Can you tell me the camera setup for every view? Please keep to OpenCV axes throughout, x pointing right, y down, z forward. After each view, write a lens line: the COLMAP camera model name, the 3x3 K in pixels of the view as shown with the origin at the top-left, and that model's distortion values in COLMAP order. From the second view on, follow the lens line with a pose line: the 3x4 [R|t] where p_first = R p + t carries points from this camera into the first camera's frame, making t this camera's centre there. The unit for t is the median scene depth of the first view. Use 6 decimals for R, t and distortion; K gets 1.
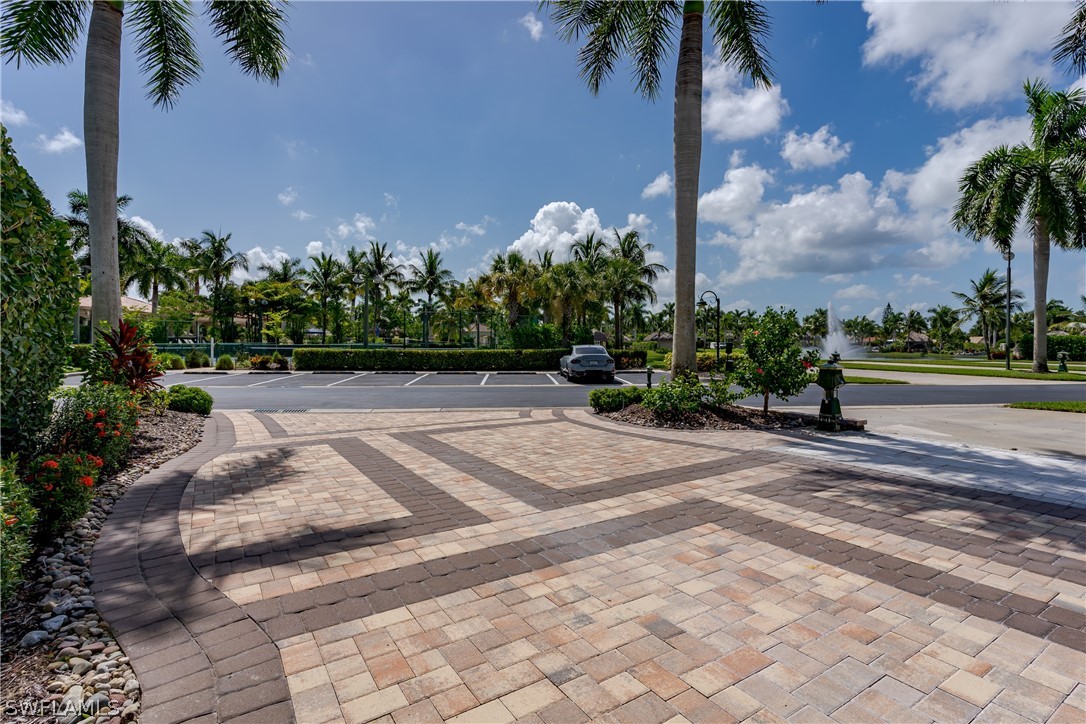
lens RADIAL K [[509.2, 0, 544.8], [0, 509.2, 327.4], [0, 0, 1]] dist [0.000334, 0.001267]
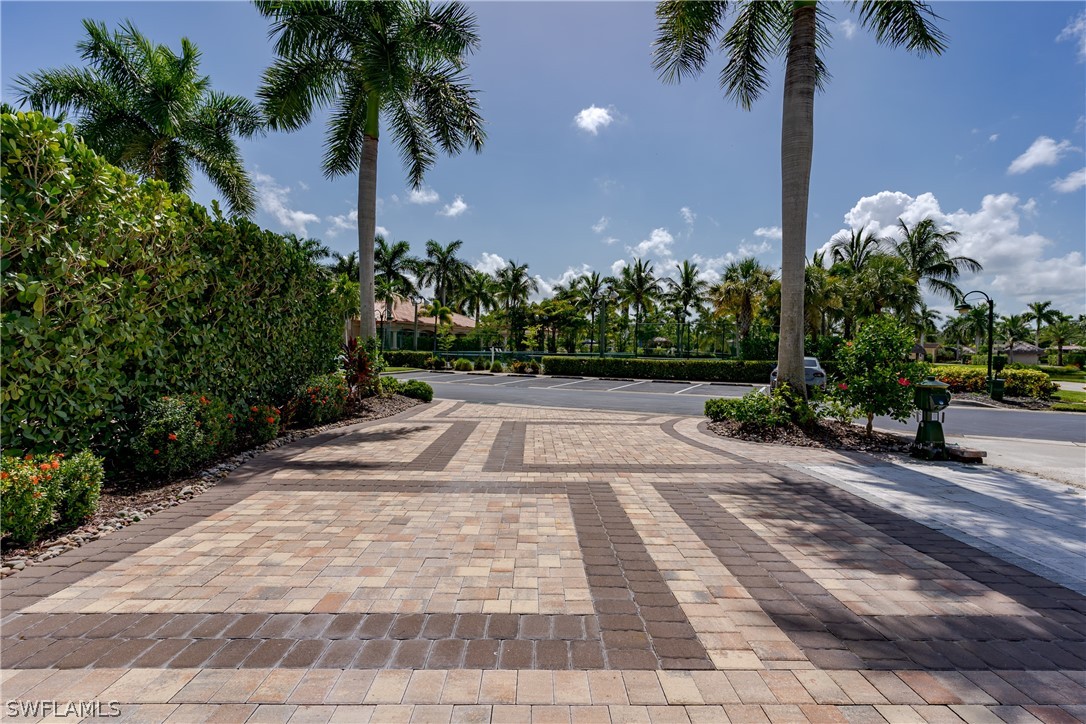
lens RADIAL K [[509.2, 0, 555.2], [0, 509.2, 331.6], [0, 0, 1]] dist [0.000334, 0.001267]
pose [[0.857690, -0.011980, -0.514028, 0.386372], [0.006063, 0.999895, -0.013186, -0.003152], [0.514132, 0.008193, 0.857672, -0.046823]]
